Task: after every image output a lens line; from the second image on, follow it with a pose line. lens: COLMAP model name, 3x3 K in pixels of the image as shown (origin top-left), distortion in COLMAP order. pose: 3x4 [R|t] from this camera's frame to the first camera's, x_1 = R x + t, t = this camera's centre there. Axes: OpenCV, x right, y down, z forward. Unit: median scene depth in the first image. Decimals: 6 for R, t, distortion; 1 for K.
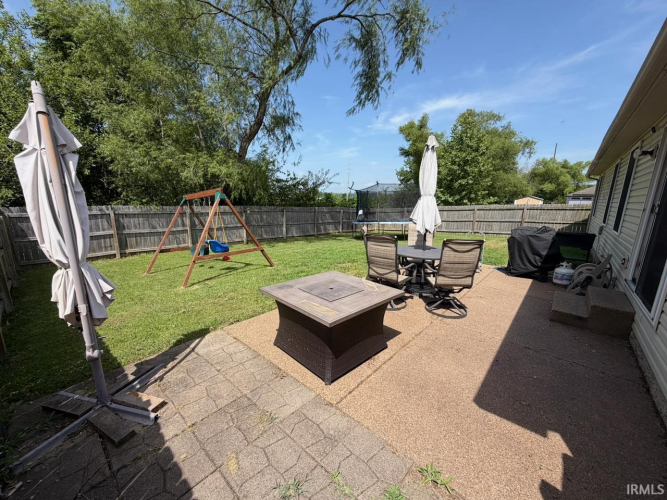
lens RADIAL K [[265.0, 0, 333.5], [0, 265.0, 250.0], [0, 0, 1]] dist [-0.000692, -0.000150]
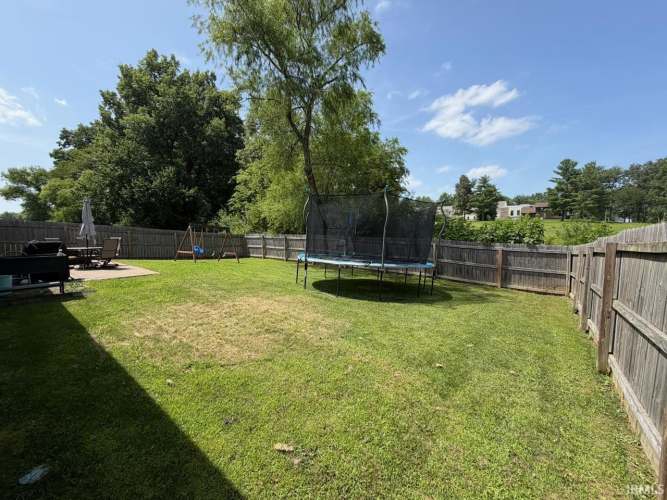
lens RADIAL K [[265.0, 0, 333.5], [0, 265.0, 250.0], [0, 0, 1]] dist [-0.000692, -0.000150]
pose [[0.072579, 0.056664, -0.995752, 1.254151], [-0.205698, 0.977771, 0.040647, -0.229532], [0.975920, 0.201874, 0.082622, 1.315250]]
